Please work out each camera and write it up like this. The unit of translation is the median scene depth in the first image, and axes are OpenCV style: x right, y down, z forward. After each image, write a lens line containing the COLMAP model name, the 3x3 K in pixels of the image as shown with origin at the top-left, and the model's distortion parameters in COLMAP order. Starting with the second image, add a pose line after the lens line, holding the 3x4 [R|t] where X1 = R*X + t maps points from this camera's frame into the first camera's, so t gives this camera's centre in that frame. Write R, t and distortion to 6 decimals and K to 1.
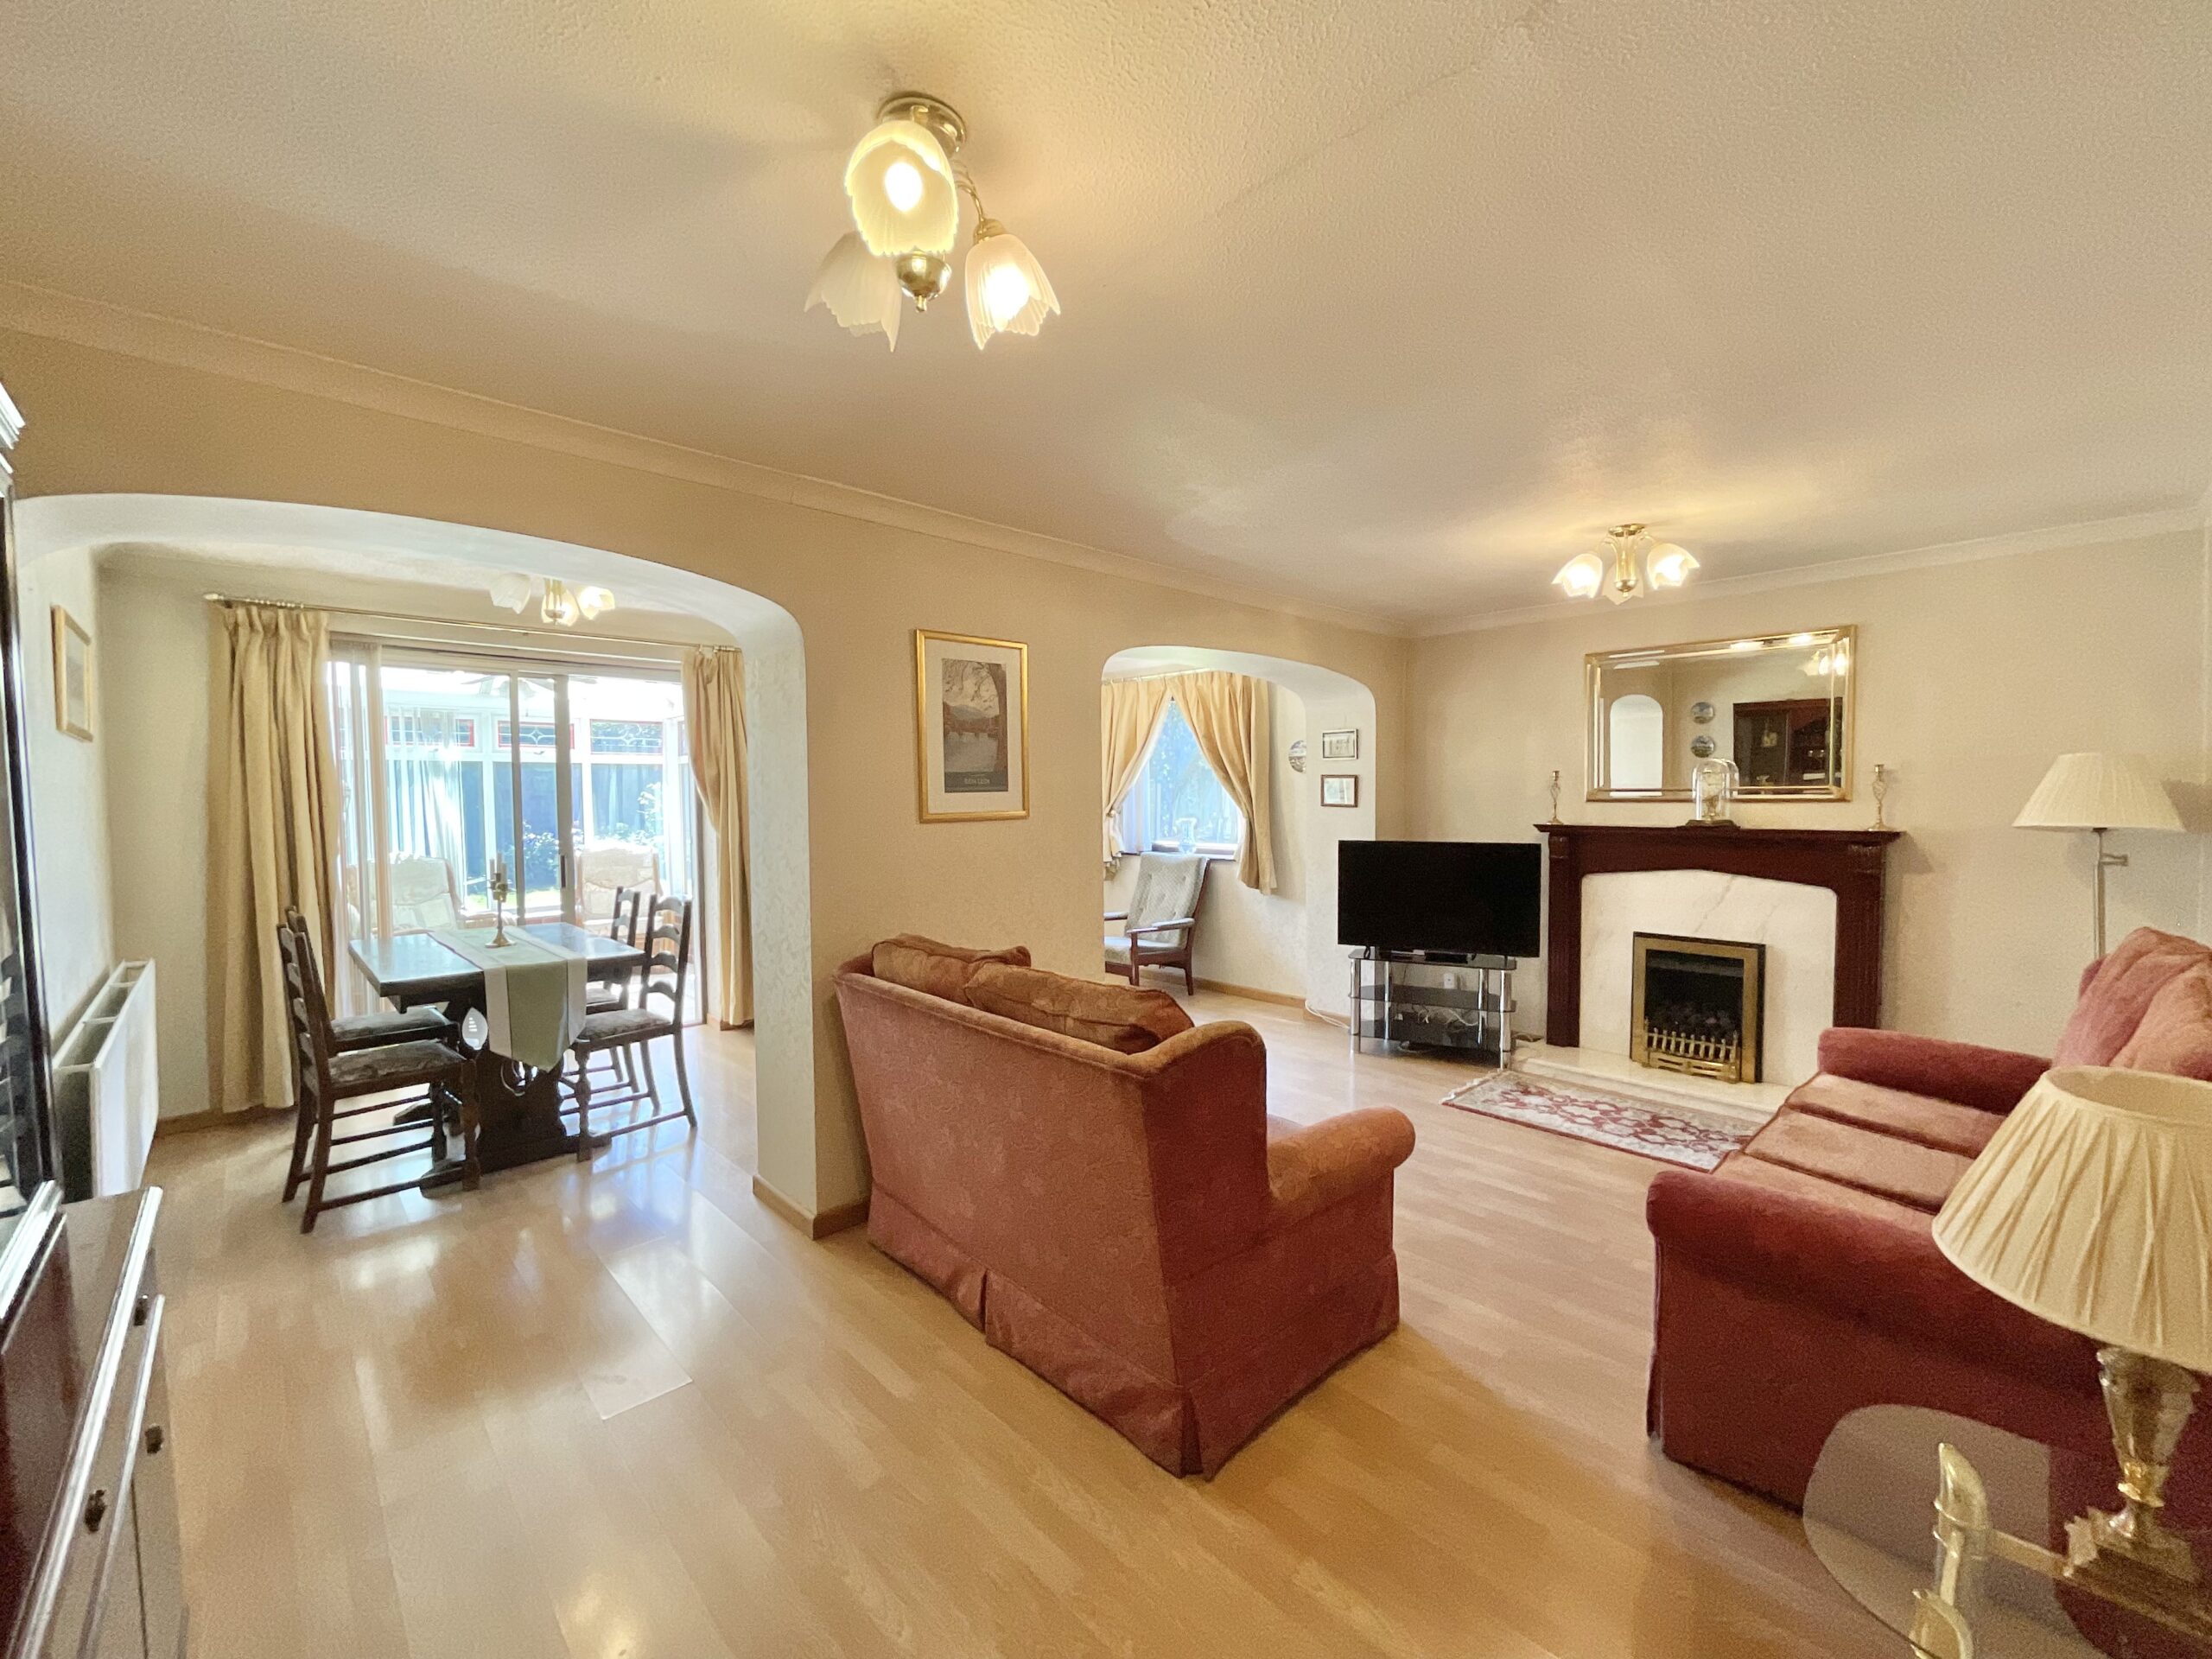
lens RADIAL K [[901.9, 0, 1110.7], [0, 901.9, 825.4], [0, 0, 1]] dist [-0.001383, 0.002045]
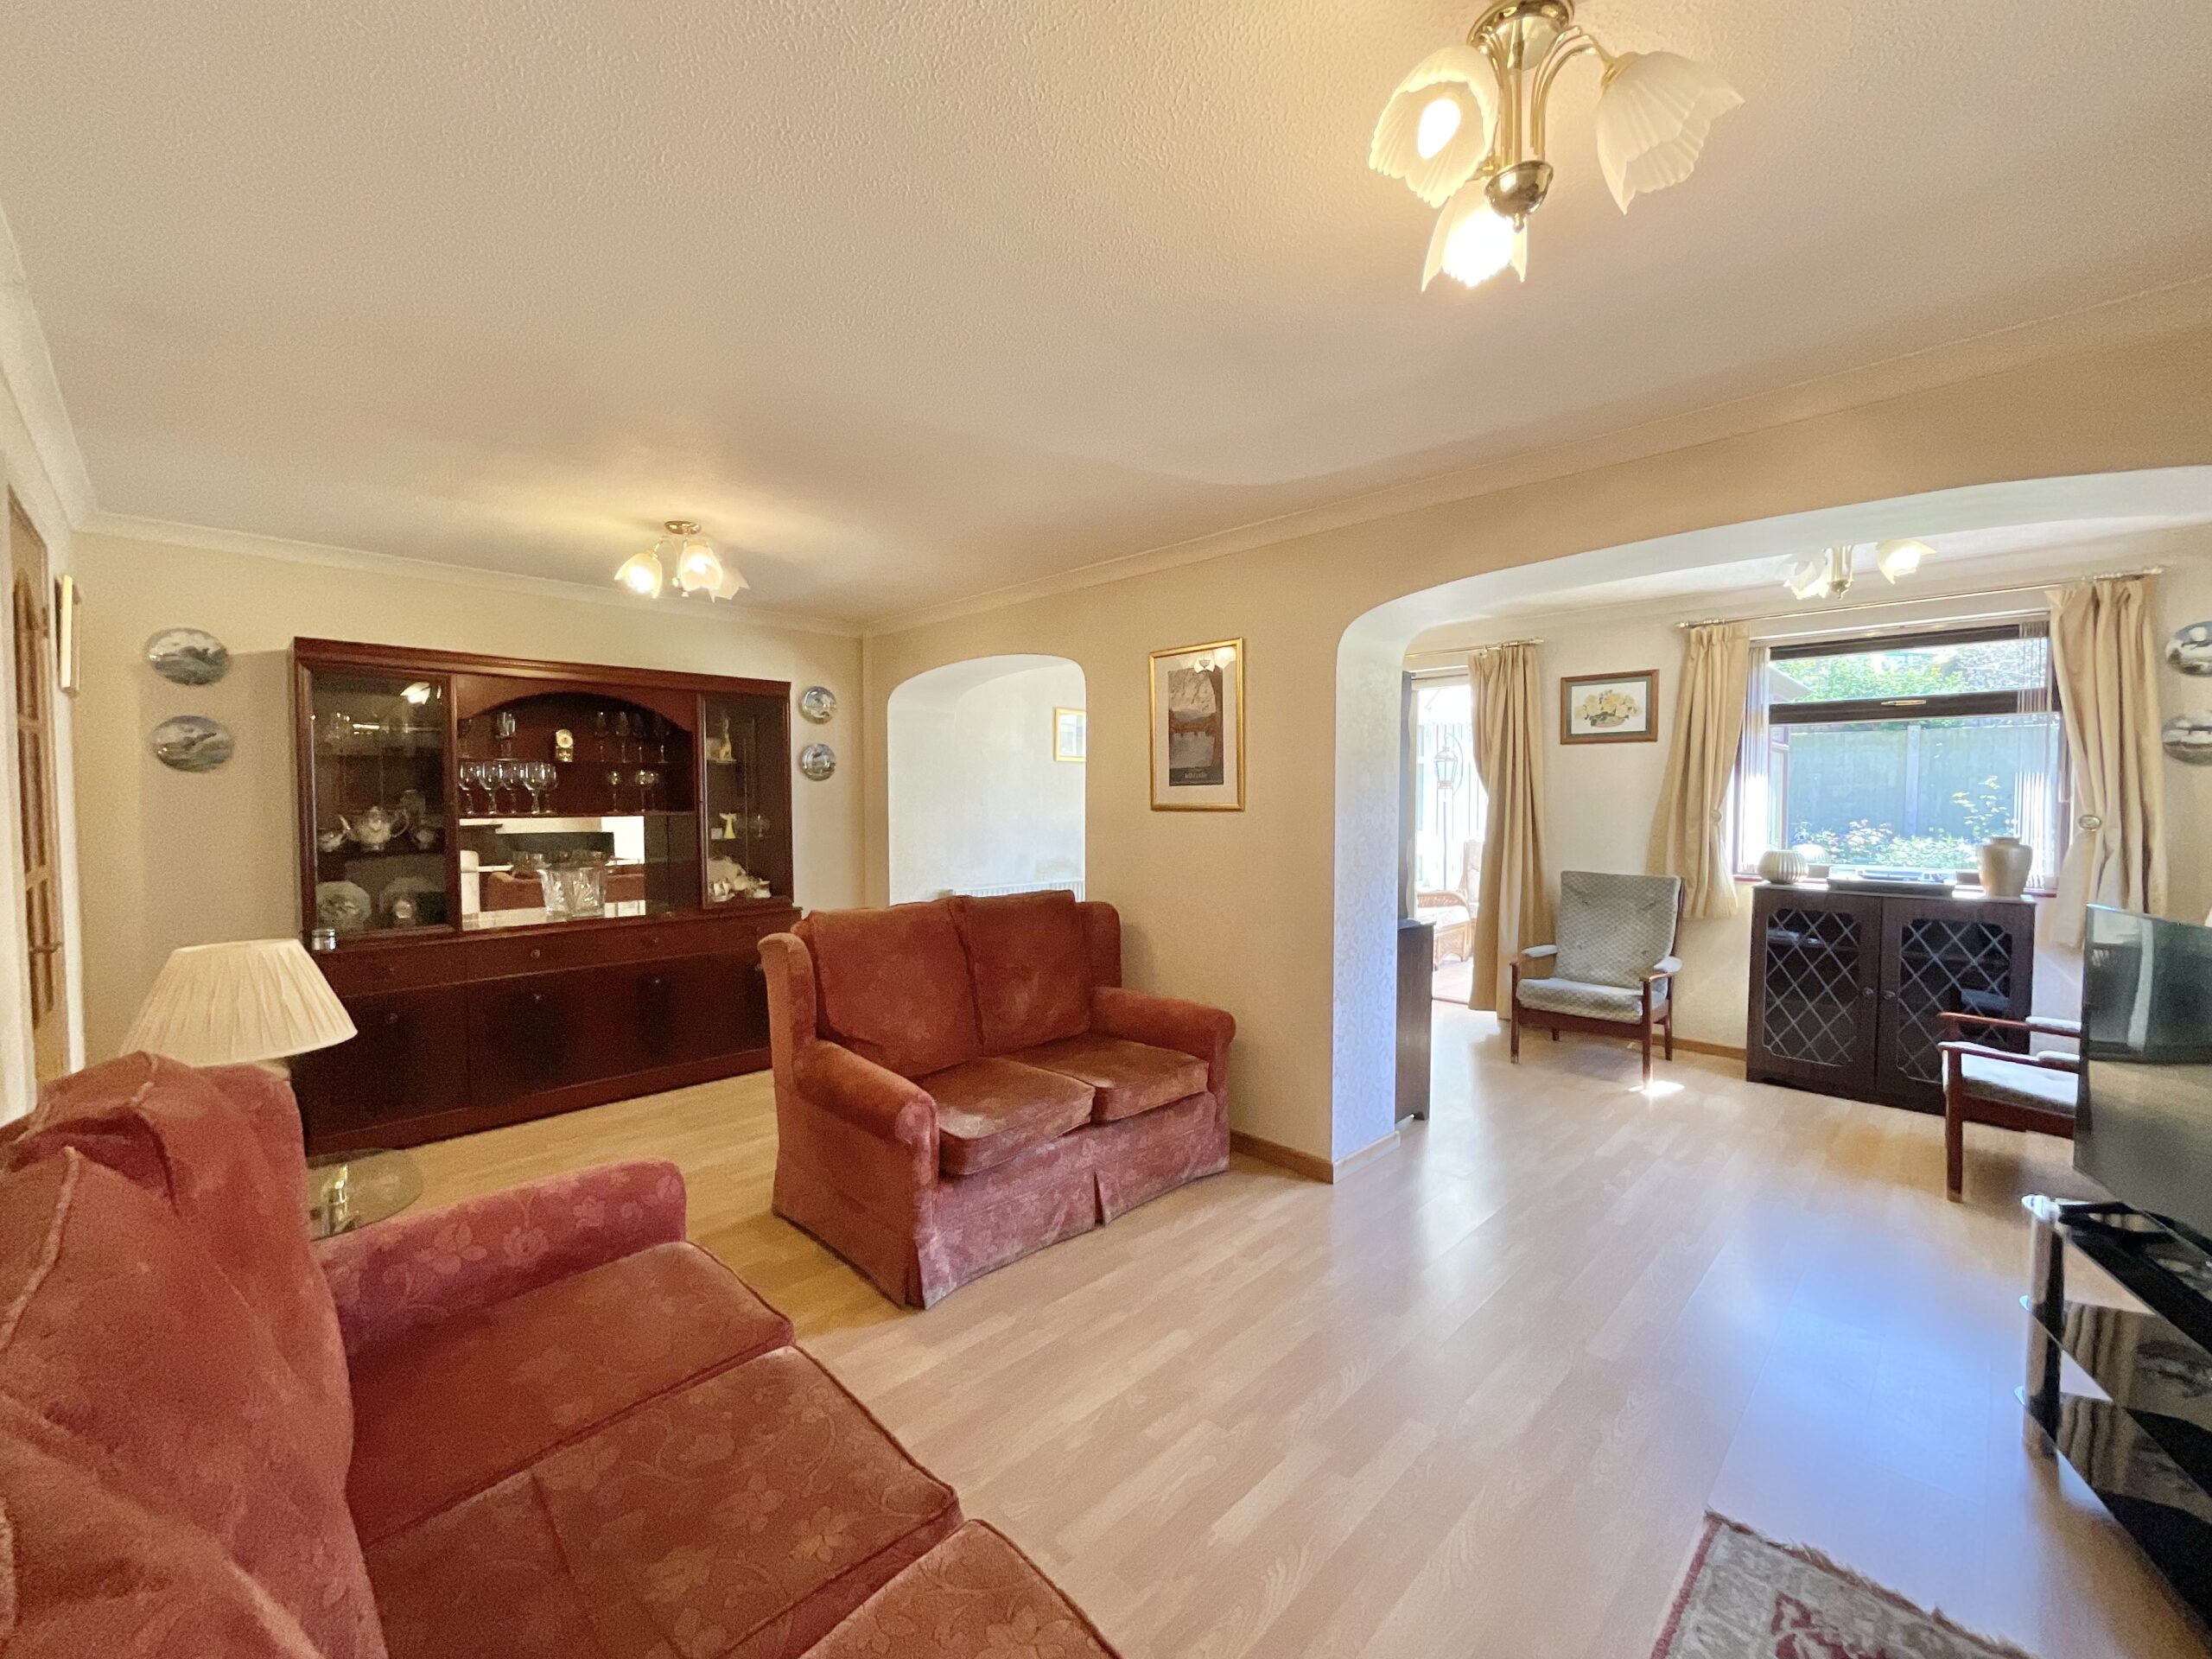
lens RADIAL K [[901.9, 0, 1103.1], [0, 901.9, 829.2], [0, 0, 1]] dist [-0.001383, 0.002045]
pose [[0.029045, 0.044499, -0.998587, 0.764117], [-0.036641, 0.998385, 0.043424, -0.021658], [0.998906, 0.035328, 0.030628, 0.681921]]
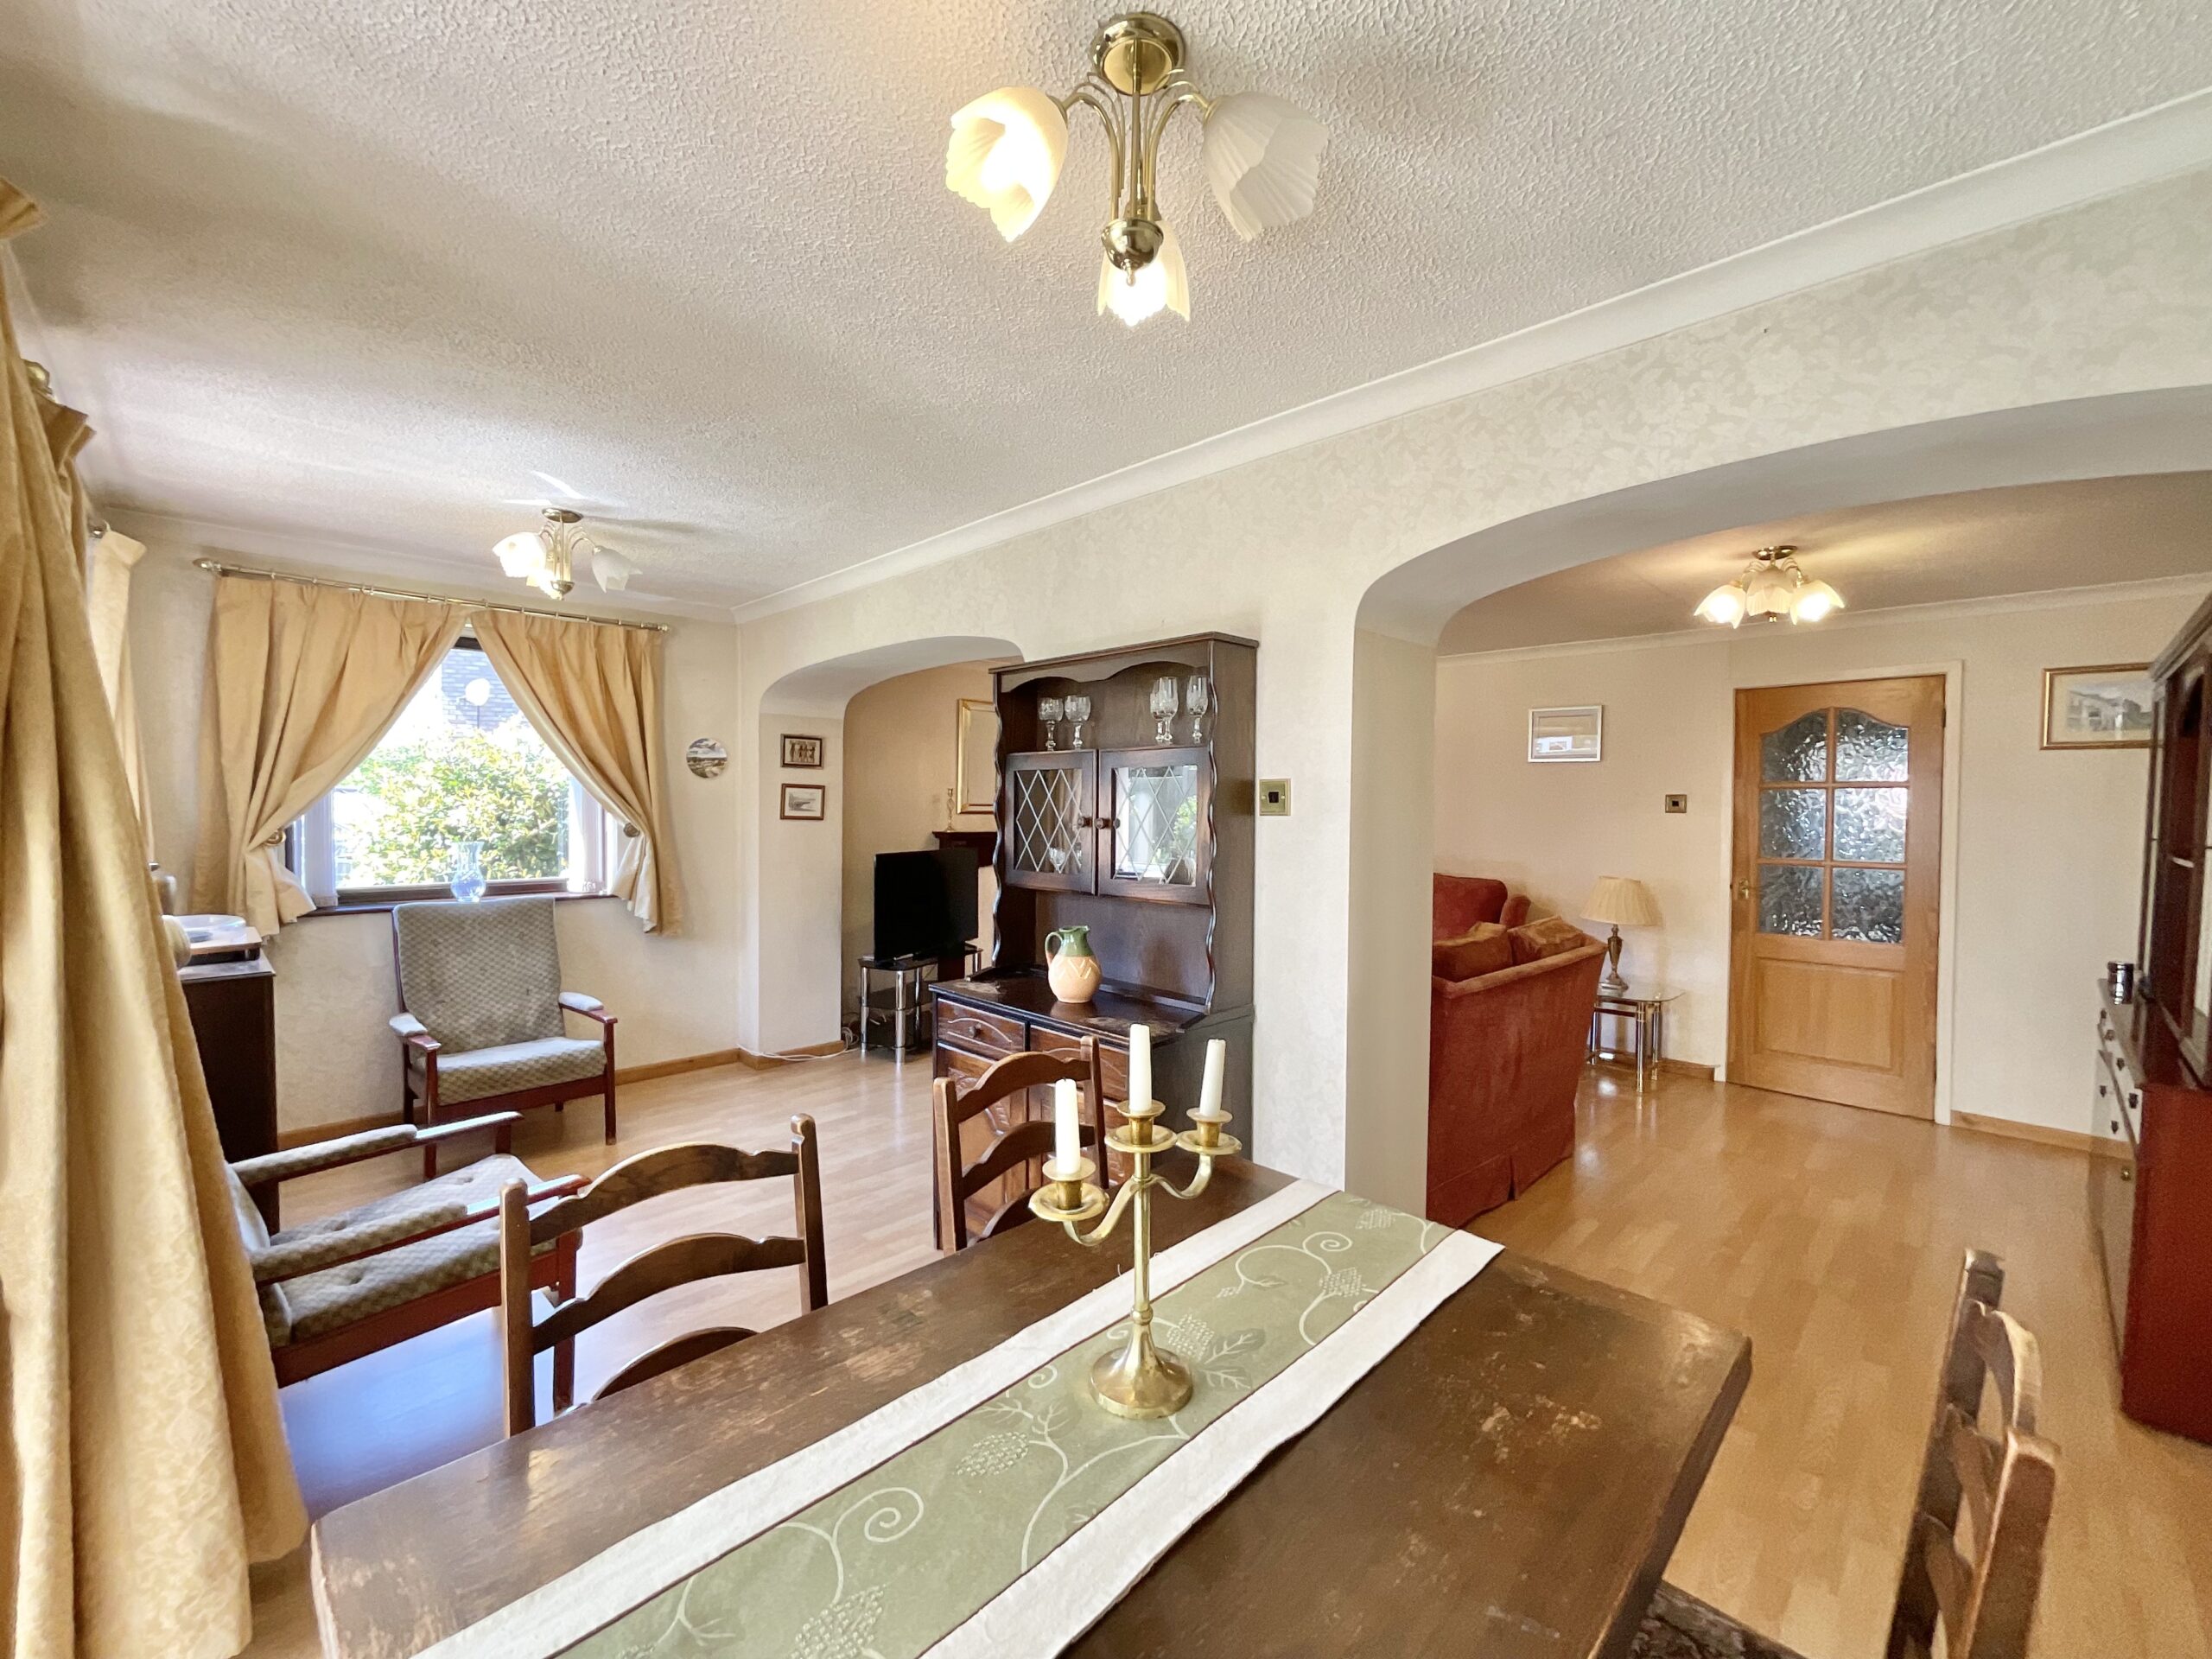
lens RADIAL K [[901.9, 0, 1092.5], [0, 901.9, 822.5], [0, 0, 1]] dist [-0.001383, 0.002045]
pose [[-0.007376, -0.014450, 0.999868, -0.868565], [0.024944, 0.999582, 0.014630, -0.030974], [-0.999662, 0.025049, -0.007013, 0.934673]]
